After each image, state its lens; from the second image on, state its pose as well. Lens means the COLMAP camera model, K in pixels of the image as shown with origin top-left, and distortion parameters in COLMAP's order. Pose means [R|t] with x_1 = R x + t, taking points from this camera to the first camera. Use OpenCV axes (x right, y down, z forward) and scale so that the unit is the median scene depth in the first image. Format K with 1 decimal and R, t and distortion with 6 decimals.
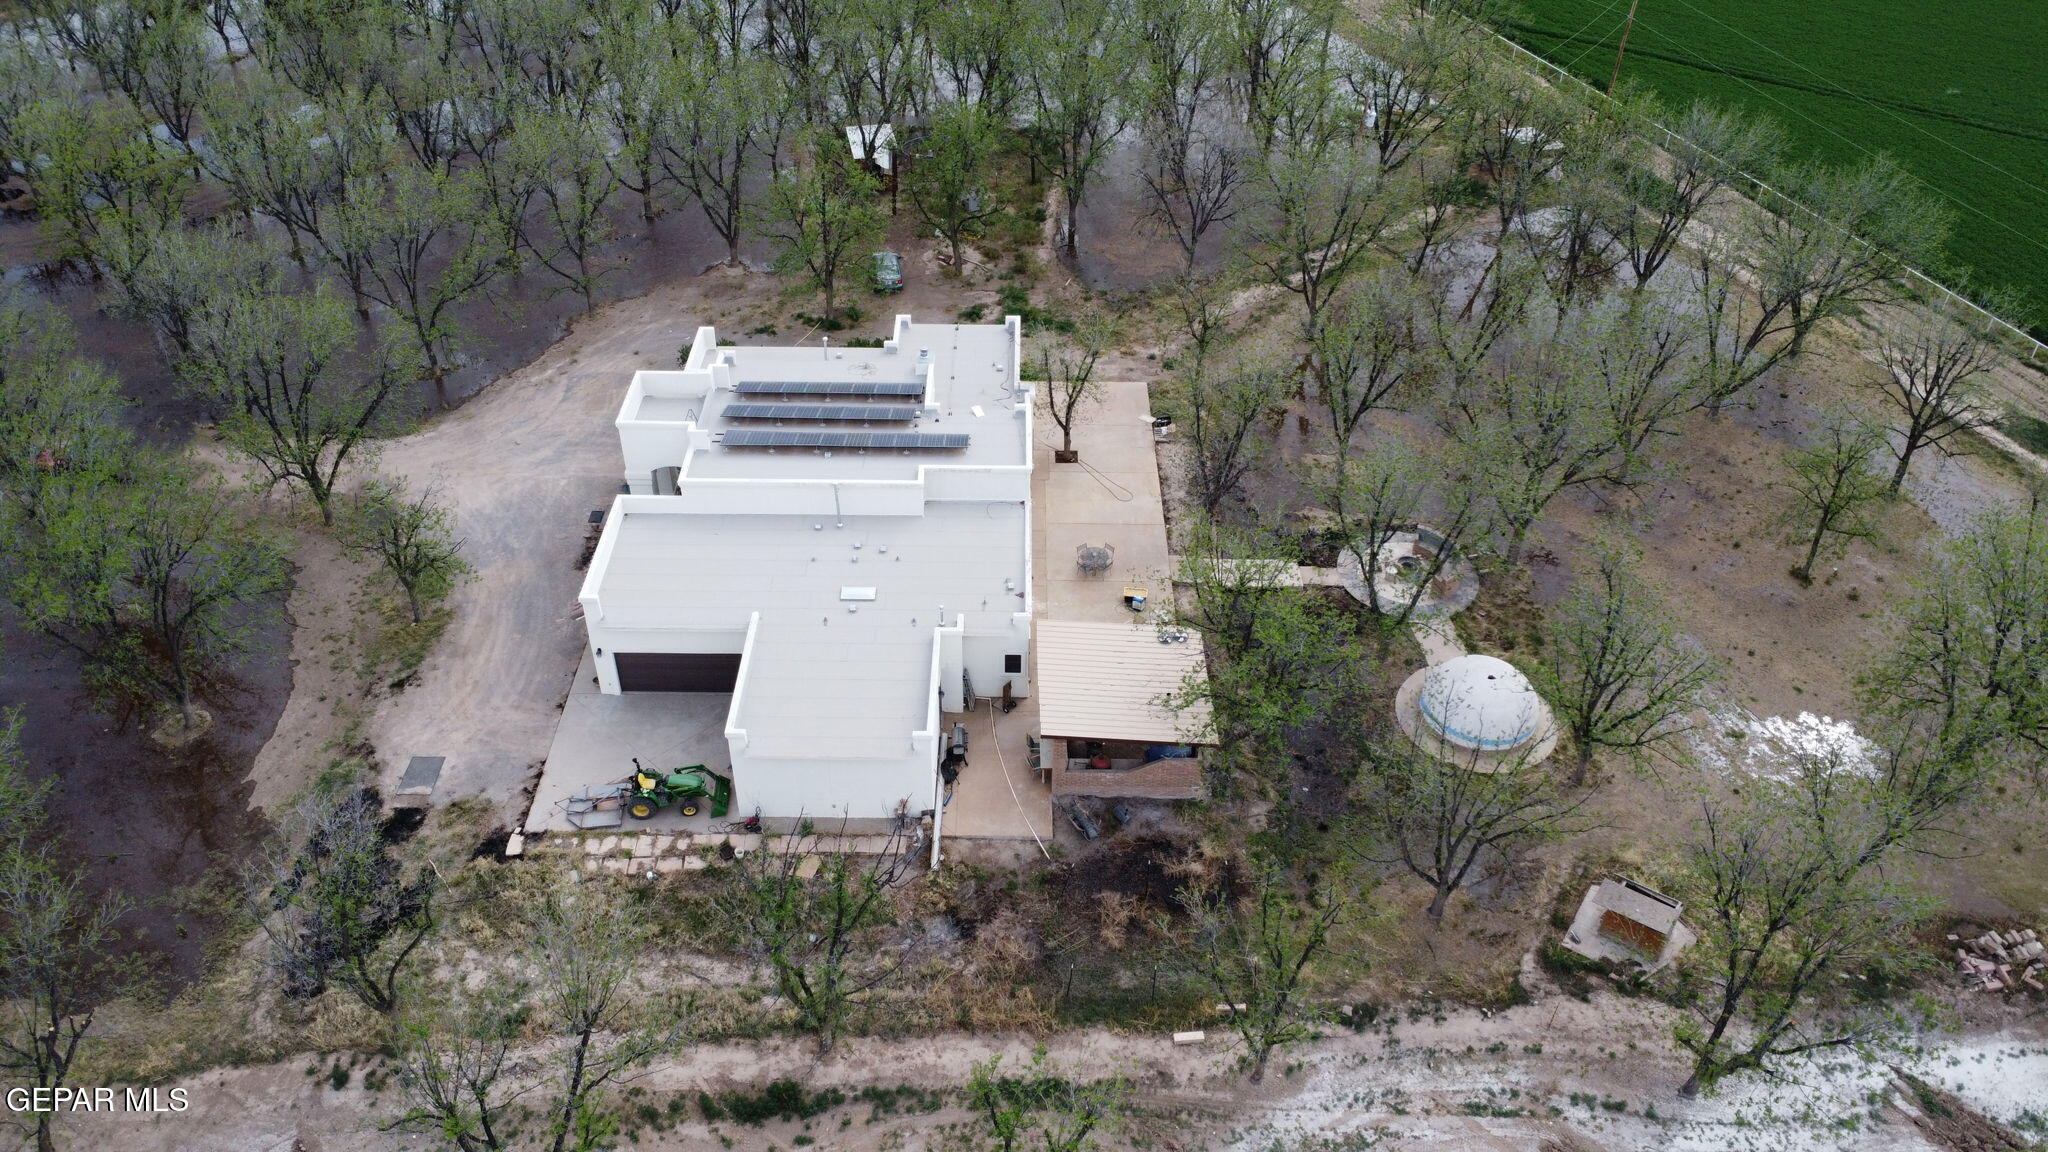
lens RADIAL K [[1493.0, 0, 1024.0], [0, 1493.0, 576.0], [0, 0, 1]] dist [-0.026928, -0.000083]
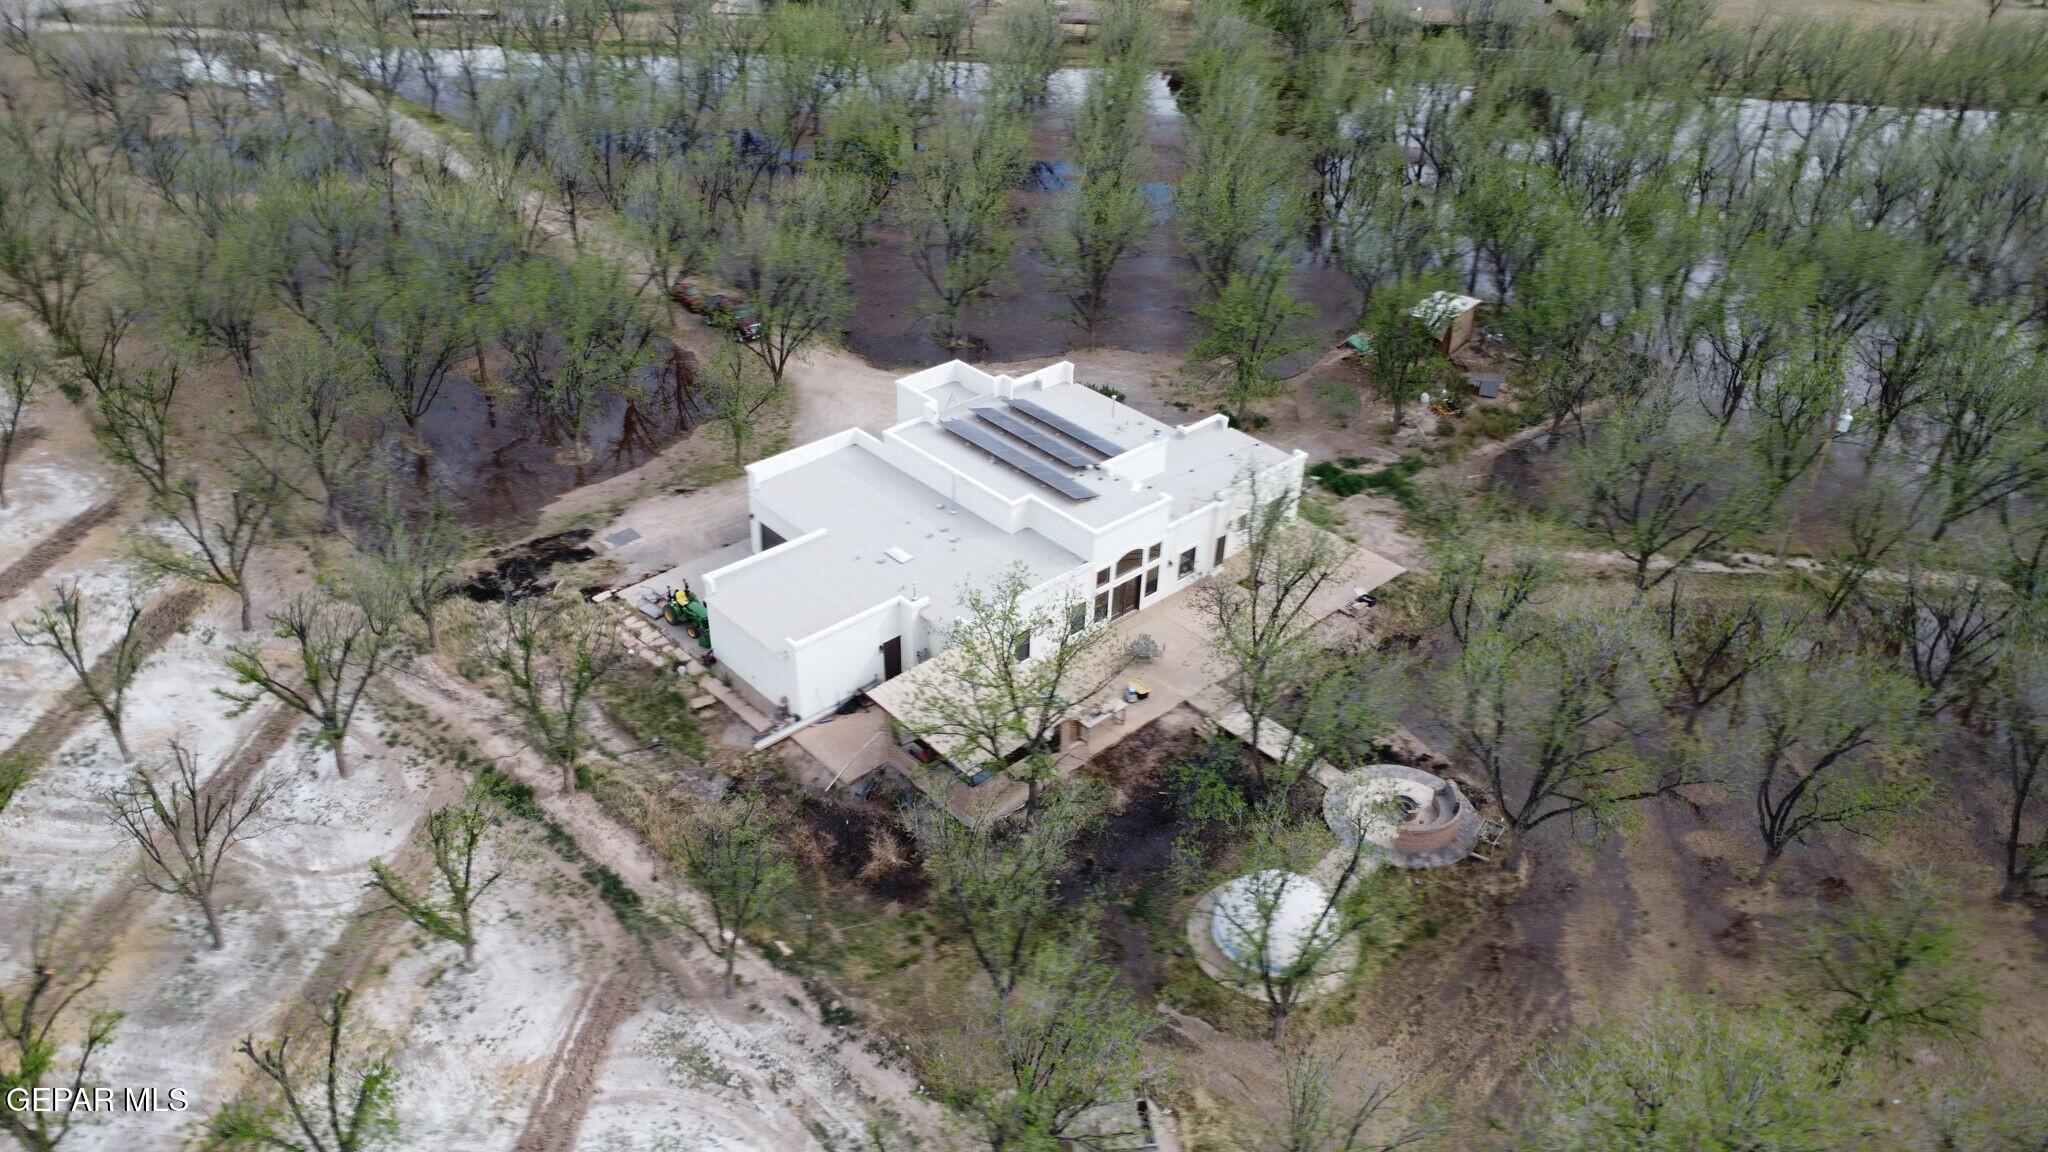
lens RADIAL K [[1476.5, 0, 1024.0], [0, 1476.5, 576.0], [0, 0, 1]] dist [-0.058405, -0.000100]
pose [[0.673928, 0.393160, -0.625497, 0.766596], [-0.463539, 0.884280, 0.056391, -0.093569], [0.575285, 0.251939, 0.778186, 0.163365]]
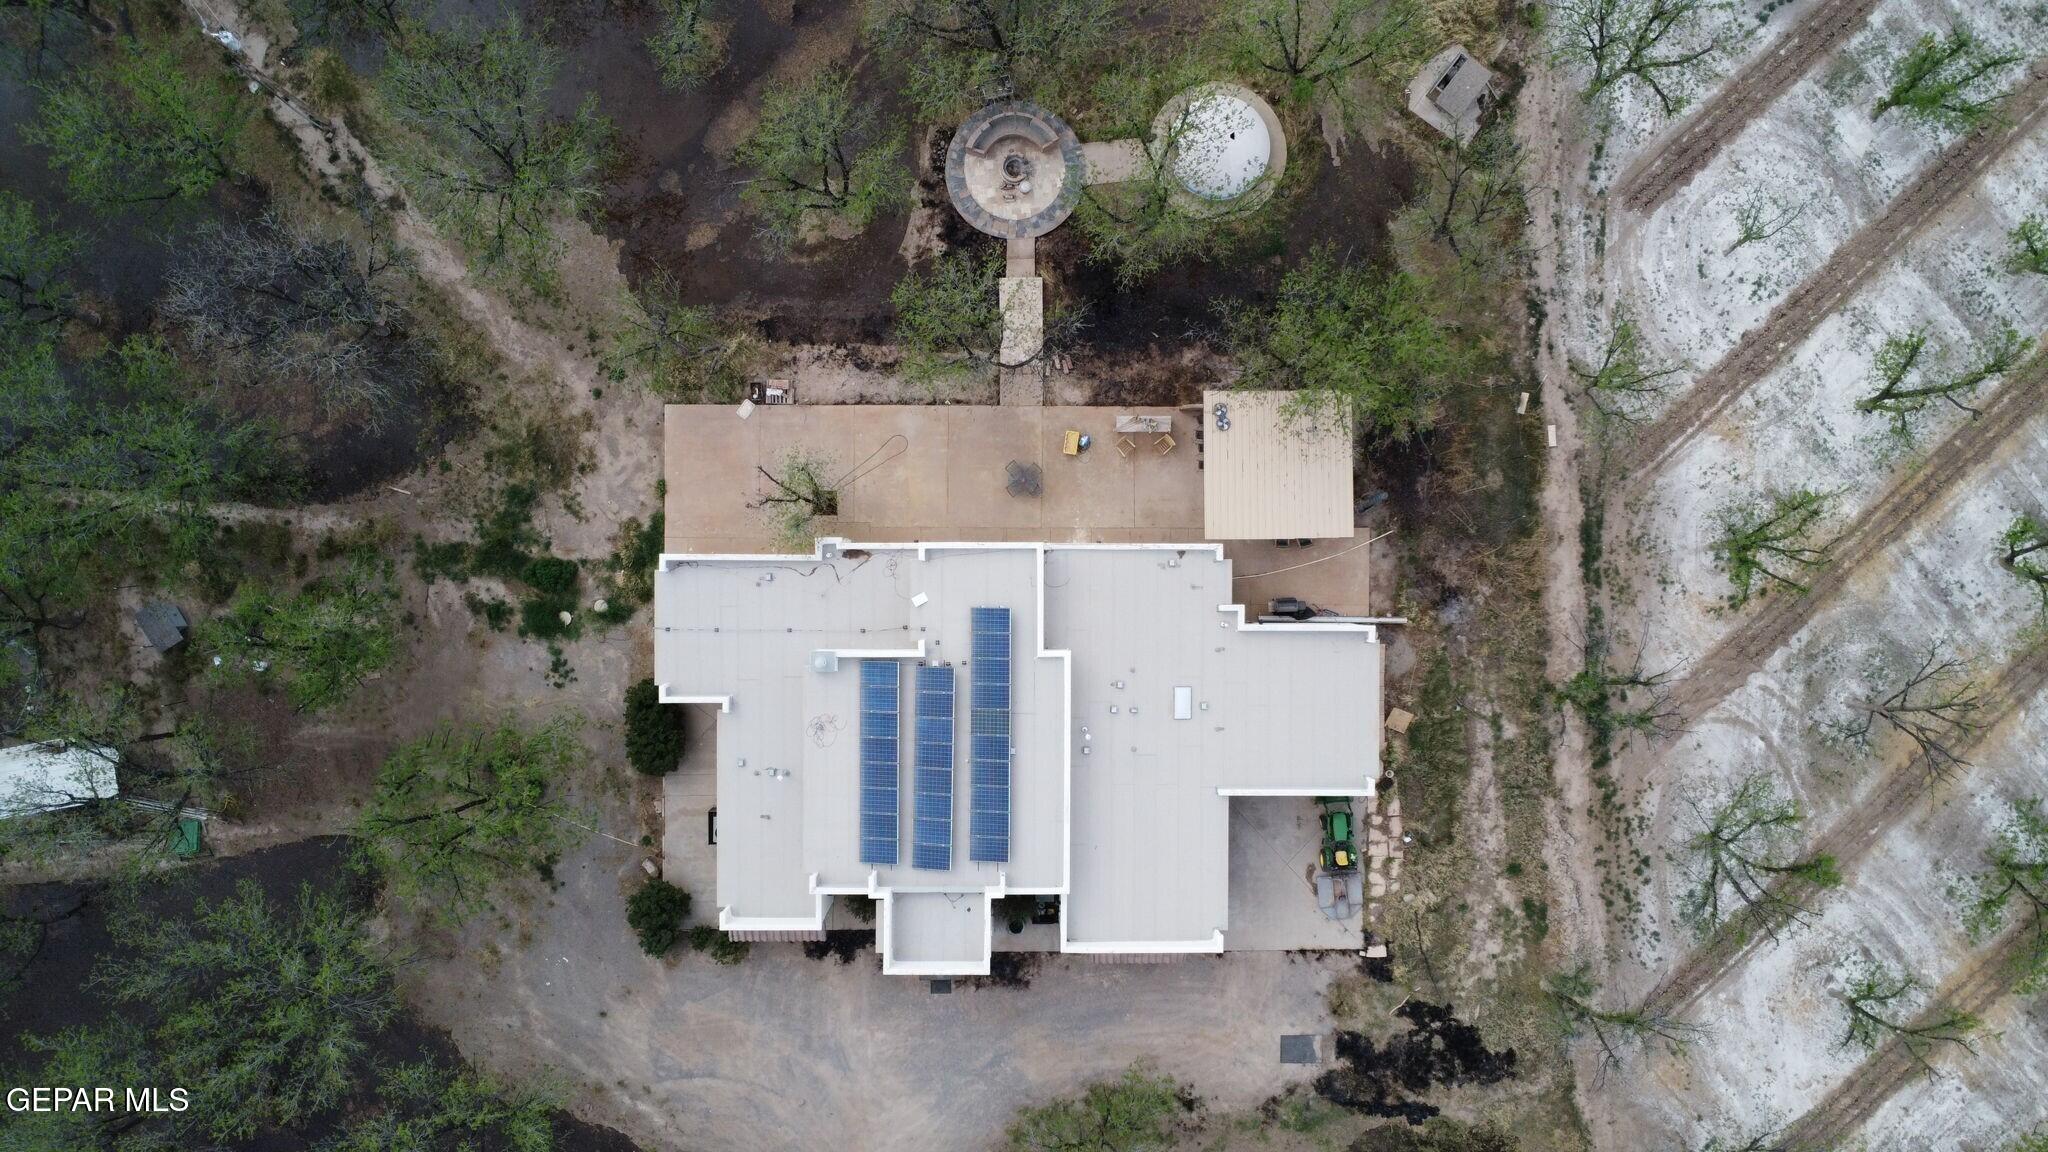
lens RADIAL K [[1493.0, 0, 1024.0], [0, 1493.0, 576.0], [0, 0, 1]] dist [-0.026928, -0.000083]
pose [[0.001944, -0.999799, -0.019951, 0.003149], [0.608032, -0.014658, 0.793777, -1.013274], [-0.793910, -0.013674, 0.607881, 0.474211]]
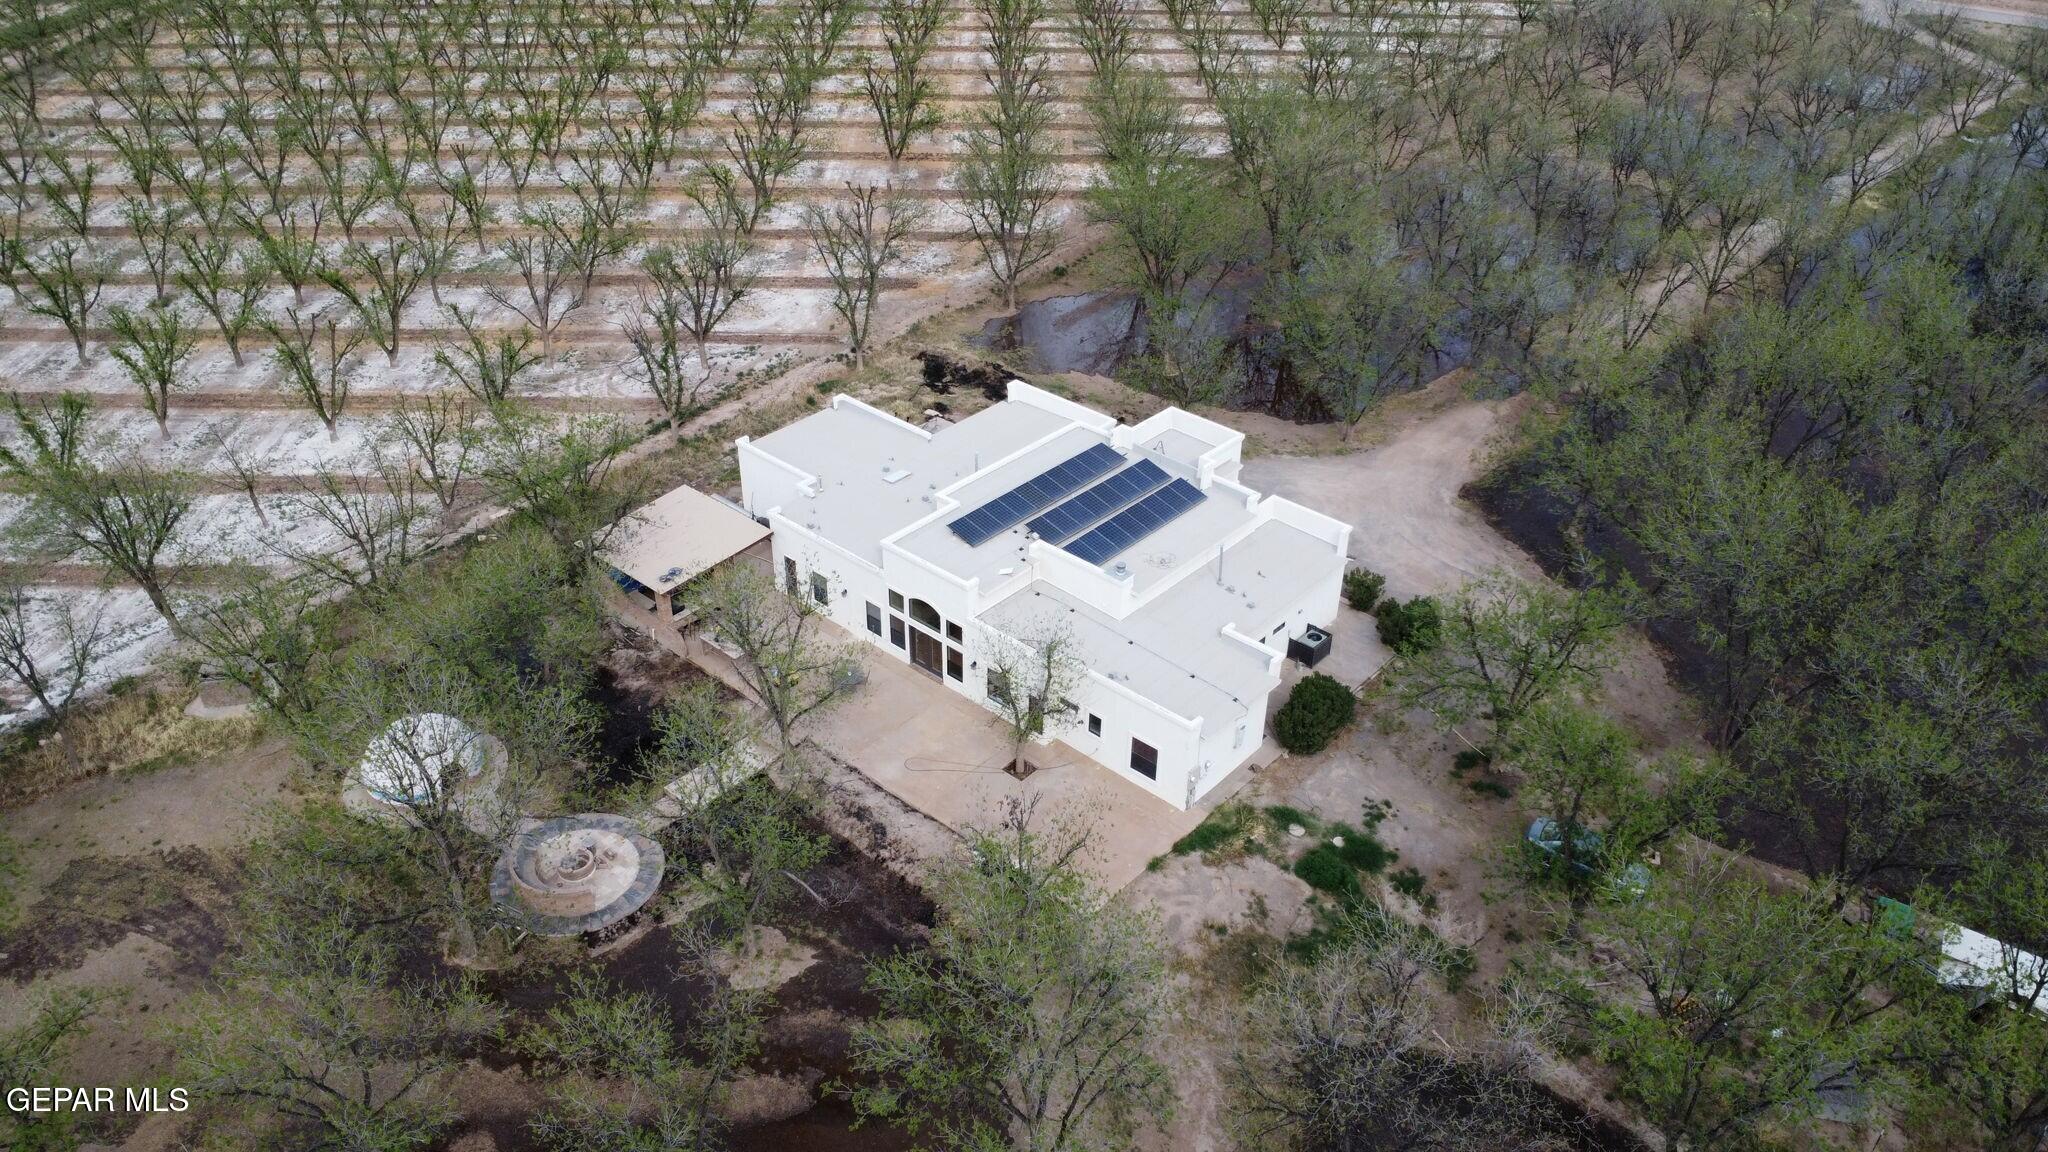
lens RADIAL K [[1493.0, 0, 1024.0], [0, 1493.0, 576.0], [0, 0, 1]] dist [-0.026928, -0.000083]
pose [[-0.664212, 0.387319, -0.639380, 0.704525], [-0.479969, 0.434765, 0.761977, -1.036565], [0.573108, 0.812997, -0.102875, 1.379024]]
